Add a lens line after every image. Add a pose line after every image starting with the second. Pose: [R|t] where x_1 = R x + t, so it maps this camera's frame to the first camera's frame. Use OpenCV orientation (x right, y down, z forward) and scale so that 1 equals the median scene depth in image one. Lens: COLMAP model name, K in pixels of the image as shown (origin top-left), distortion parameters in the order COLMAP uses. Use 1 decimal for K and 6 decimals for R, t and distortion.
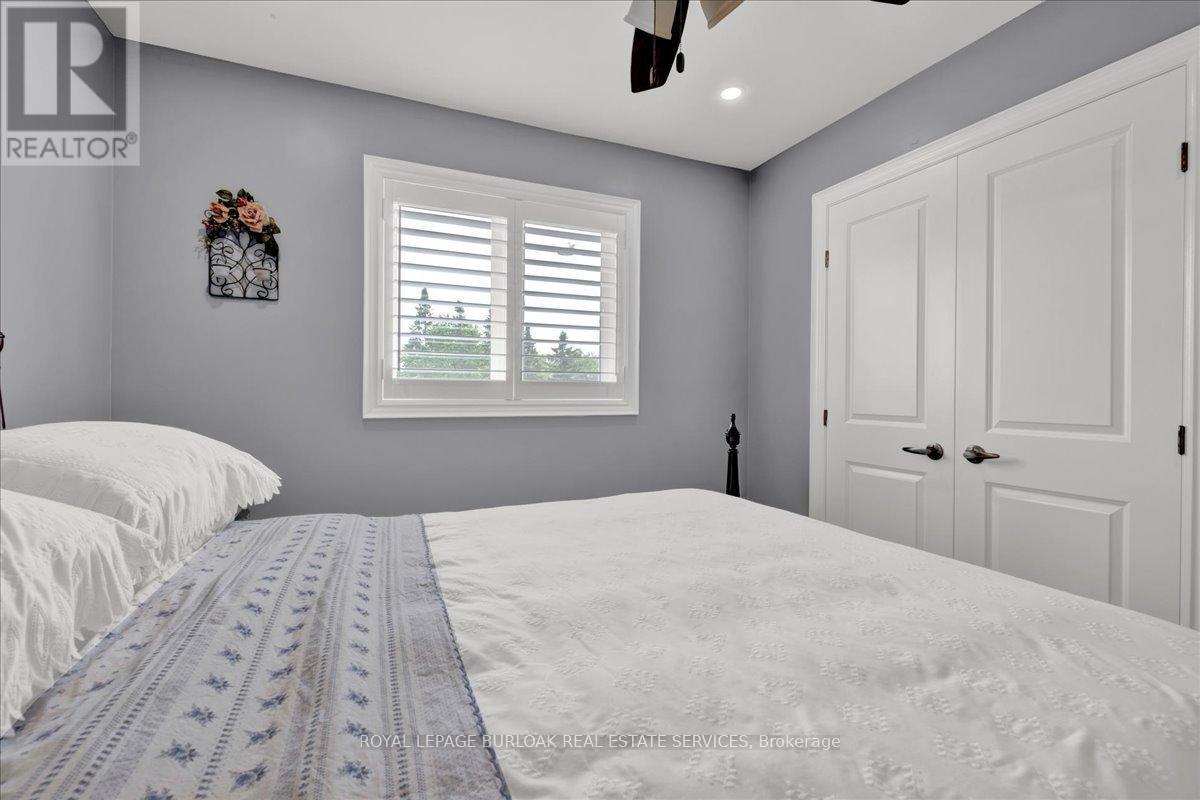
lens RADIAL K [[531.1, 0, 600.7], [0, 531.1, 394.6], [0, 0, 1]] dist [0.016233, -0.012153]
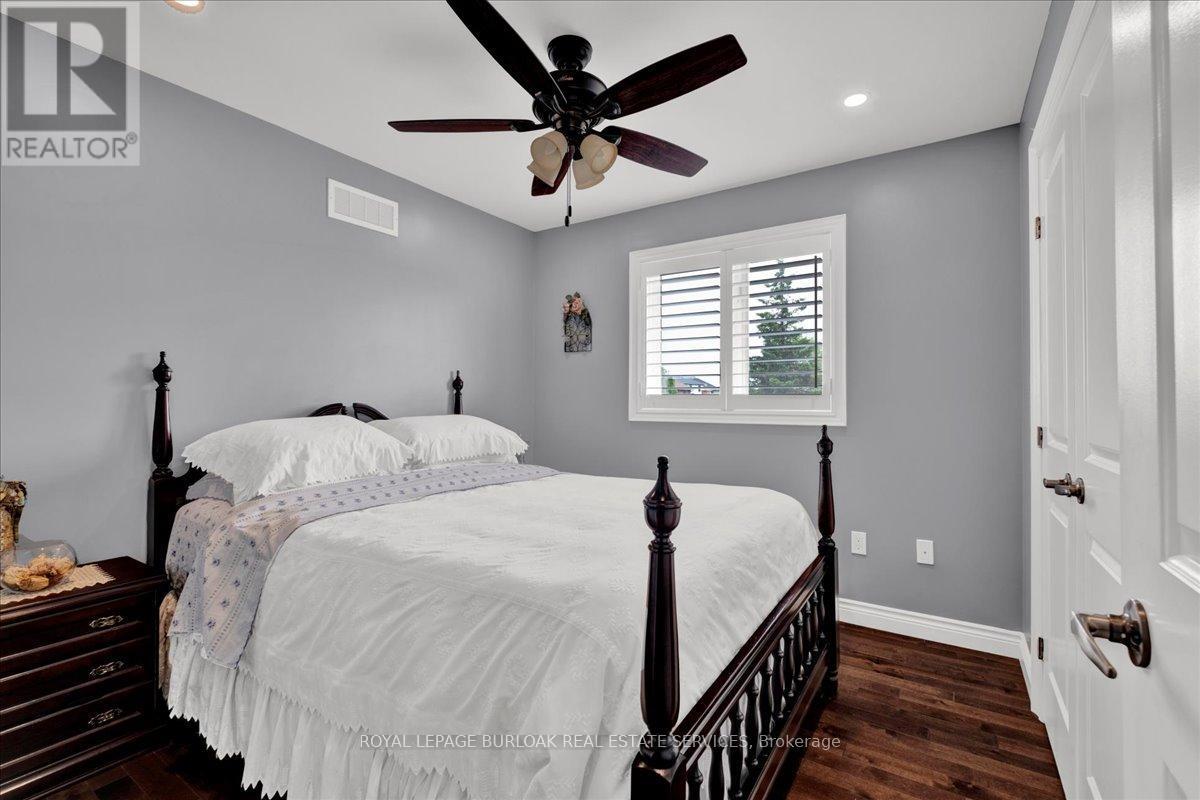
lens RADIAL K [[531.1, 0, 600.7], [0, 531.1, 394.6], [0, 0, 1]] dist [0.016233, -0.012153]
pose [[0.554056, -0.016971, -0.832306, 0.858953], [-0.003972, 0.999727, -0.023029, 0.005174], [0.832470, 0.016066, 0.553837, 0.075334]]
